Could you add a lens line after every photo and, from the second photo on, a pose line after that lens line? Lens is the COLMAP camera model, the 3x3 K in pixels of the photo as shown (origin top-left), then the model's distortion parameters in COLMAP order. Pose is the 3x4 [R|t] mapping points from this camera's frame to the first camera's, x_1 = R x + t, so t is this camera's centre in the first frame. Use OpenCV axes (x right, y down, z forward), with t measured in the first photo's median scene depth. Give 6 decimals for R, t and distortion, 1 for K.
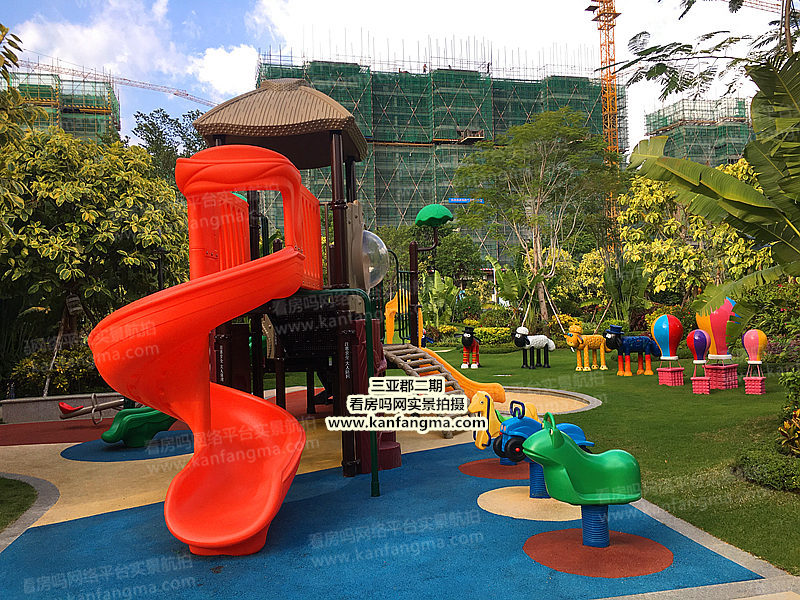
lens RADIAL K [[629.3, 0, 402.2], [0, 629.3, 318.6], [0, 0, 1]] dist [0.038916, -0.000864]
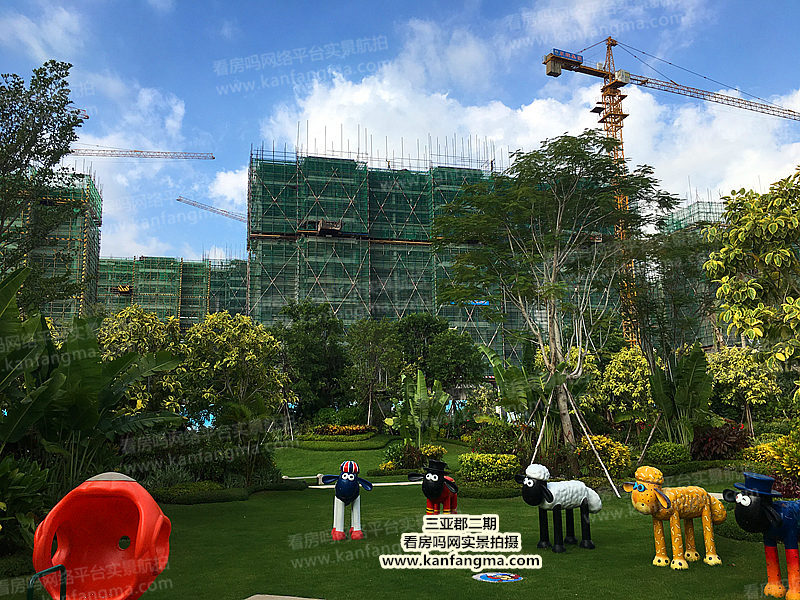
lens RADIAL K [[629.3, 0, 402.2], [0, 629.3, 318.6], [0, 0, 1]] dist [0.038916, -0.000864]
pose [[0.999819, 0.010970, -0.015564, 0.057481], [-0.013507, 0.984721, -0.173616, -0.008189], [0.013422, 0.173795, 0.984690, 0.308398]]
